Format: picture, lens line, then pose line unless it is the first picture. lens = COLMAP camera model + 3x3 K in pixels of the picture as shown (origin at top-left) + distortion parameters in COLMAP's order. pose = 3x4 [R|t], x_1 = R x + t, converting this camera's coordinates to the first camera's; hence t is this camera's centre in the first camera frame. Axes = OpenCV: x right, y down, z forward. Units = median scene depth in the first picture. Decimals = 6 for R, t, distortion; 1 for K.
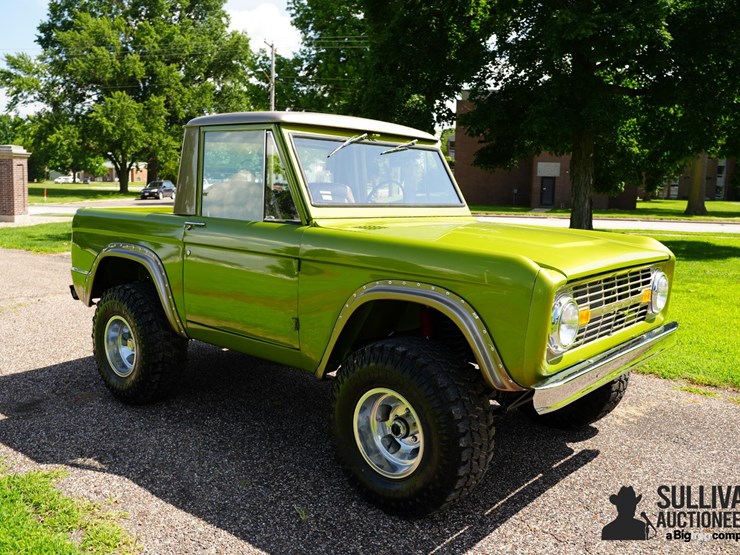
lens RADIAL K [[683.4, 0, 370.5], [0, 683.4, 288.0], [0, 0, 1]] dist [-0.053372, 0.018871]
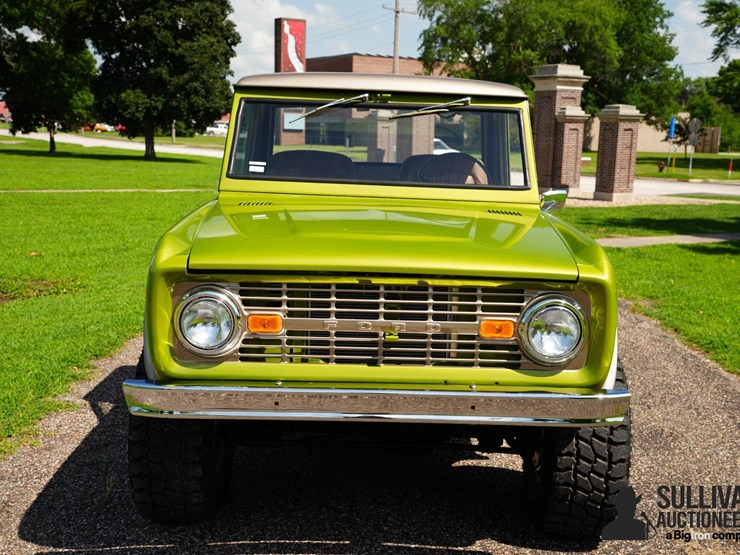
lens RADIAL K [[944.7, 0, 384.4], [0, 944.7, 287.1], [0, 0, 1]] dist [0.131061, 0.006729]
pose [[0.659257, 0.115692, -0.742964, 0.862741], [-0.127960, 0.990941, 0.040763, -0.043752], [0.740950, 0.068196, 0.668089, 0.258620]]
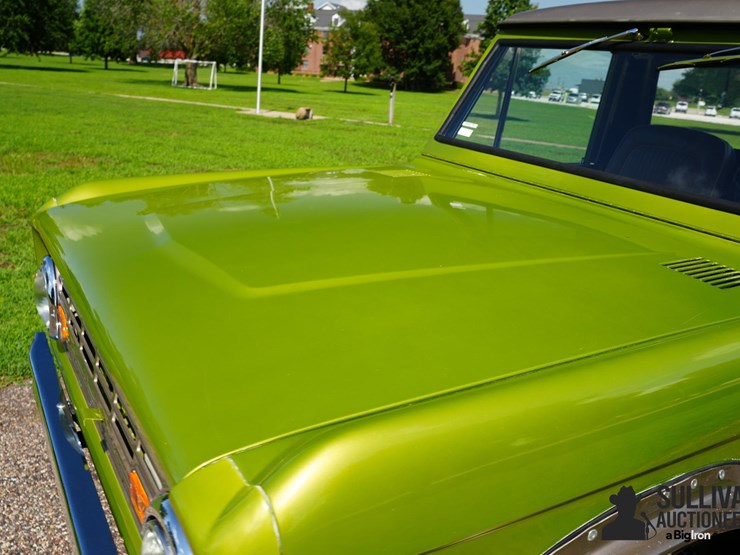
lens RADIAL K [[668.4, 0, 370.0], [0, 668.4, 277.5], [0, 0, 1]] dist [-0.096178, 0.065234]
pose [[-0.305092, 0.232902, -0.923404, 0.523244], [-0.230512, 0.922739, 0.308895, -0.156450], [0.924004, 0.307097, -0.227834, 0.957337]]
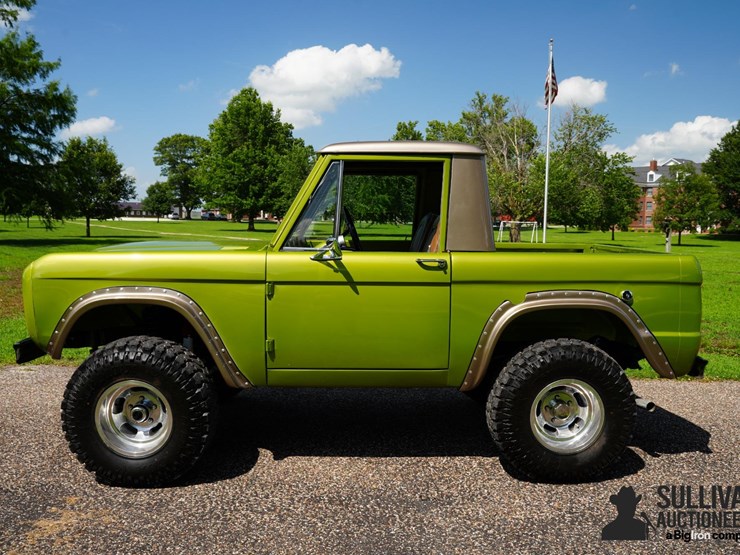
lens RADIAL K [[668.4, 0, 370.0], [0, 668.4, 277.5], [0, 0, 1]] dist [-0.096178, 0.065234]
pose [[-0.736633, 0.022738, -0.675910, 0.652978], [-0.134186, 0.974650, 0.179028, -0.247121], [0.662847, 0.222575, -0.714909, 1.821521]]
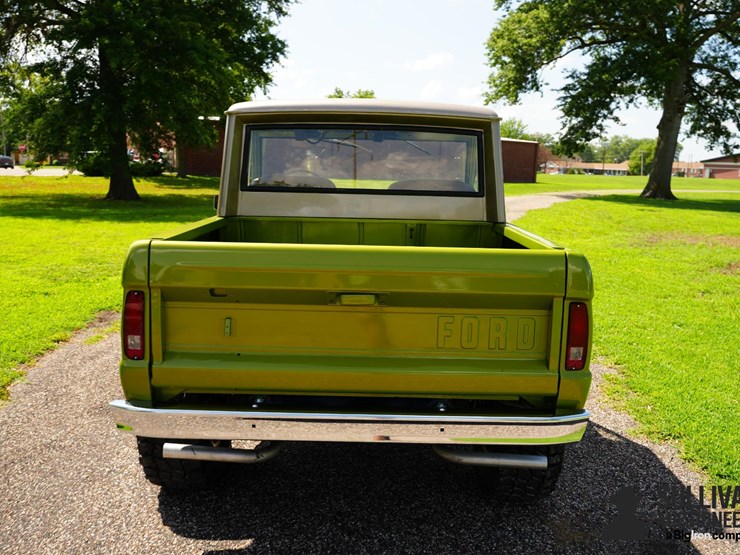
lens RADIAL K [[668.4, 0, 370.0], [0, 668.4, 277.5], [0, 0, 1]] dist [-0.096178, 0.065234]
pose [[-0.649406, -0.167140, 0.741846, -0.816667], [0.070448, 0.958128, 0.277539, -0.289075], [-0.757171, 0.232497, -0.610440, 1.673163]]
